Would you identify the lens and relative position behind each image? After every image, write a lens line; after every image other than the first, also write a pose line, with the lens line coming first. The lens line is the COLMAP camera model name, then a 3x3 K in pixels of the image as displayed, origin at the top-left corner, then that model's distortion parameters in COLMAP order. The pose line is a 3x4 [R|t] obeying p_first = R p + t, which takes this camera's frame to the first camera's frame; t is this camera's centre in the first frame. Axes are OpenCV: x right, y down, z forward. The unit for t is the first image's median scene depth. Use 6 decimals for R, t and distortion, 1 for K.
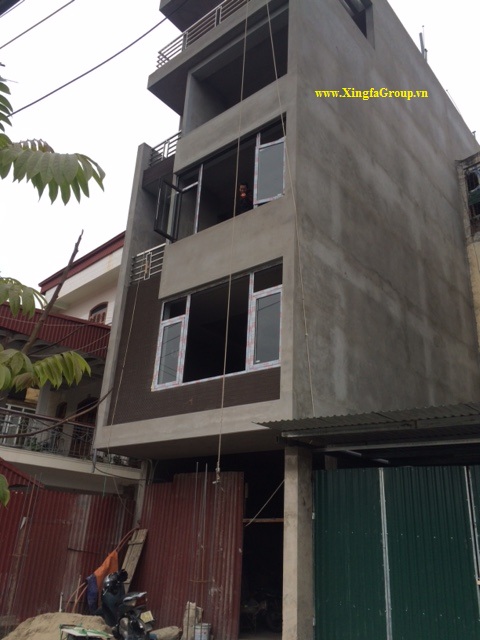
lens RADIAL K [[544.7, 0, 240.4], [0, 544.7, 317.5], [0, 0, 1]] dist [0.019964, -0.000599]
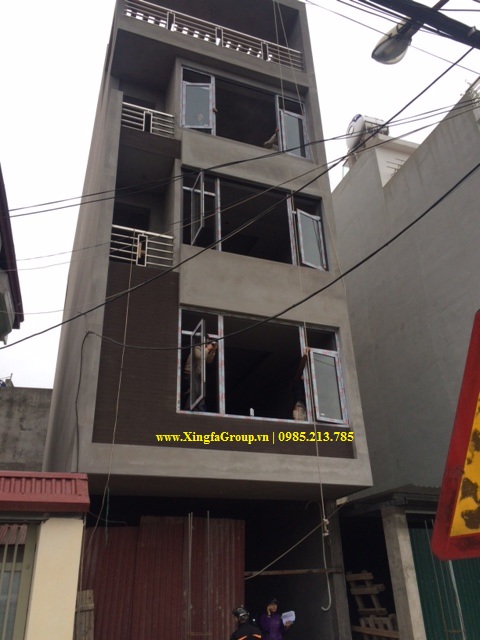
lens RADIAL K [[544.7, 0, 239.5], [0, 544.7, 321.7], [0, 0, 1]] dist [0.019964, -0.000599]
pose [[0.499465, 0.341795, 0.796060, -0.872023], [-0.290125, 0.931816, -0.218052, 0.171044], [-0.816310, -0.122047, 0.564573, 0.514977]]
